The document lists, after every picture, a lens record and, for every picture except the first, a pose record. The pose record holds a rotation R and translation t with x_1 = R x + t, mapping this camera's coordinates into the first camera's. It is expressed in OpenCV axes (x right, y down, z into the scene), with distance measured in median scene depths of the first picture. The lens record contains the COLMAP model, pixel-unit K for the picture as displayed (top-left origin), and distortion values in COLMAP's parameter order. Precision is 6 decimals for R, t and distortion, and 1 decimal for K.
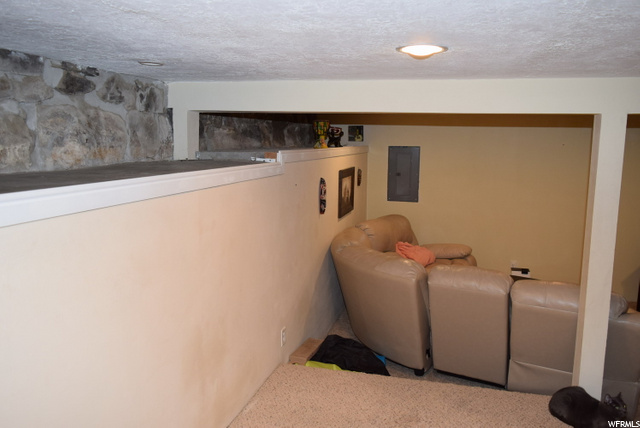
lens RADIAL K [[502.8, 0, 319.8], [0, 502.8, 214.3], [0, 0, 1]] dist [-0.021668, 0.016253]
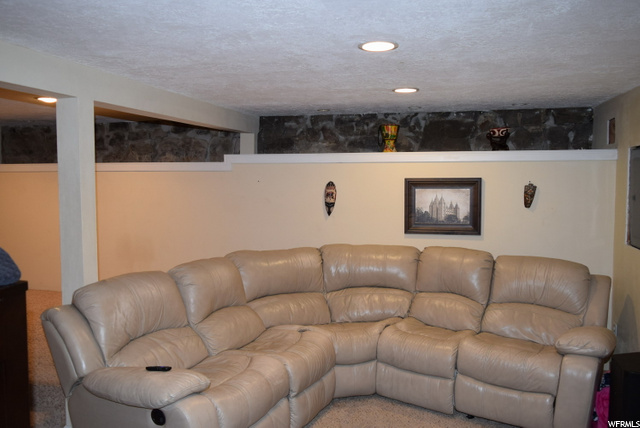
lens RADIAL K [[502.8, 0, 309.4], [0, 502.8, 215.4], [0, 0, 1]] dist [-0.021668, 0.016253]
pose [[-0.052434, 0.044537, -0.997631, 1.741307], [-0.158520, 0.985967, 0.052347, -0.085905], [0.985962, 0.160890, -0.044638, 1.735727]]
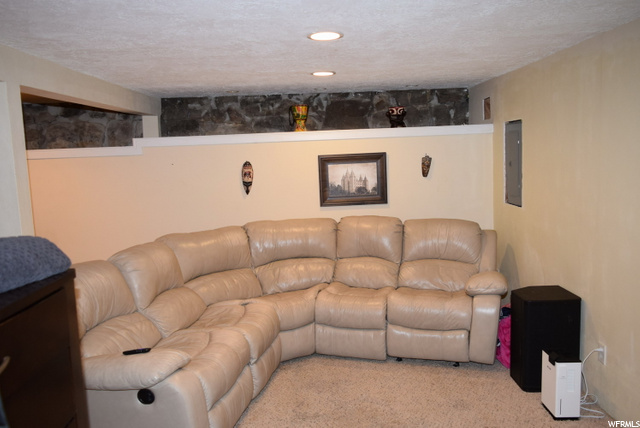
lens RADIAL K [[502.8, 0, 313.2], [0, 502.8, 217.1], [0, 0, 1]] dist [-0.021668, 0.016253]
pose [[0.220520, 0.083093, -0.971837, 1.814437], [-0.107799, 0.992337, 0.060385, -0.058648], [0.969407, 0.091447, 0.227787, 1.550354]]
